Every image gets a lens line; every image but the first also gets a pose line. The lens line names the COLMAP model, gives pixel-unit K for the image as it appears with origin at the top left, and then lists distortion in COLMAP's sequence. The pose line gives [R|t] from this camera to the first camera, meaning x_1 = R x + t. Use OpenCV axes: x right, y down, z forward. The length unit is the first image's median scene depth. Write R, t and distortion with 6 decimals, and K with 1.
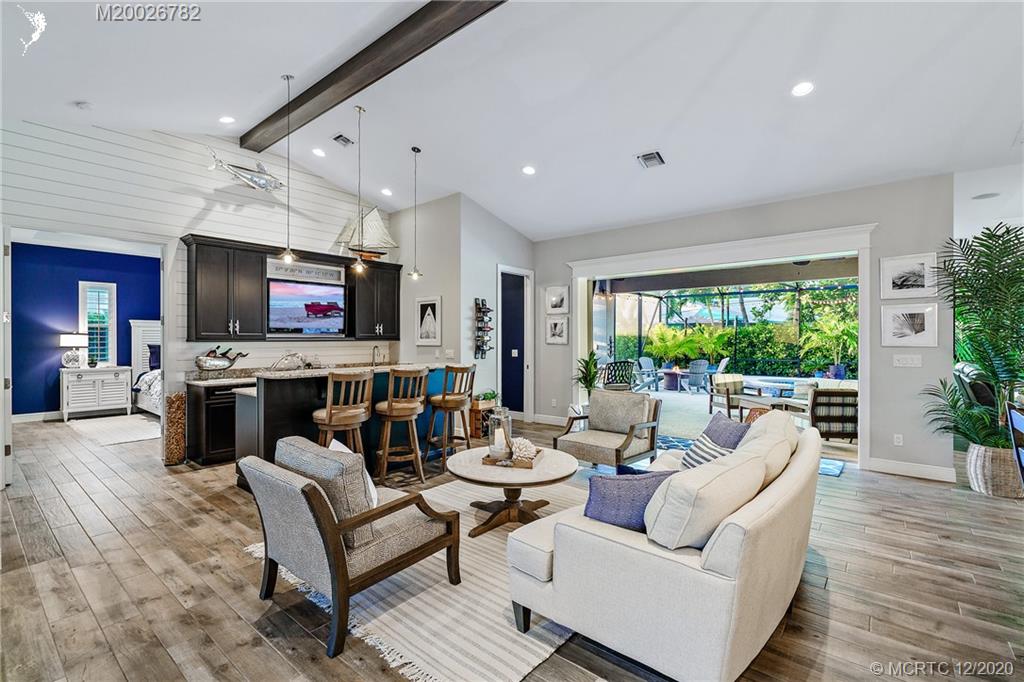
lens RADIAL K [[467.4, 0, 510.2], [0, 467.4, 342.2], [0, 0, 1]] dist [-0.003601, 0.000403]
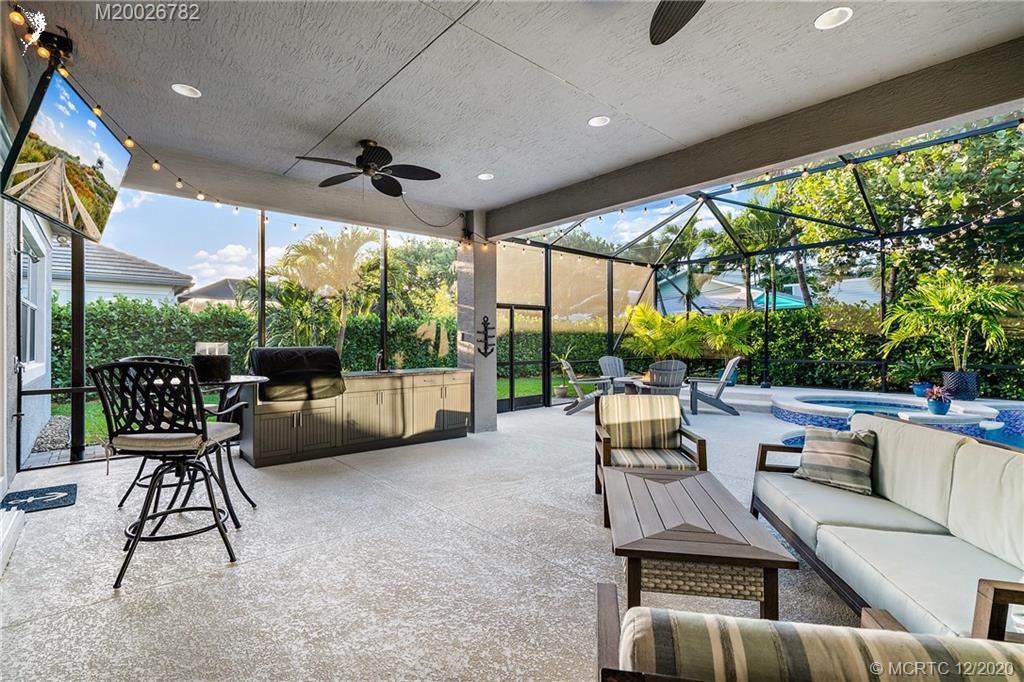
lens RADIAL K [[467.4, 0, 513.2], [0, 467.4, 338.7], [0, 0, 1]] dist [-0.003601, 0.000403]
pose [[0.988132, -0.005243, -0.153516, 0.574156], [0.004088, 0.999961, -0.007839, 0.028340], [0.153551, 0.007118, 0.988115, 0.815397]]
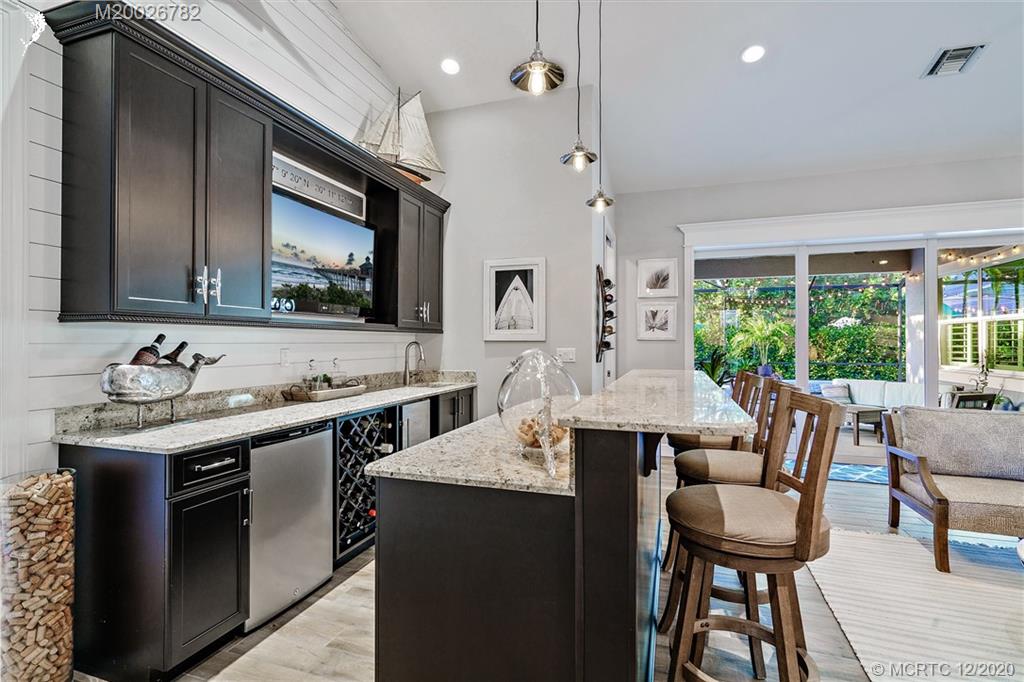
lens RADIAL K [[488.8, 0, 510.6], [0, 488.8, 341.1], [0, 0, 1]] dist [0.003710, -0.000192]
pose [[0.935550, 0.003907, 0.353173, -0.373038], [-0.000791, 0.999959, -0.008967, 0.012090], [-0.353194, 0.008110, 0.935515, 0.398525]]
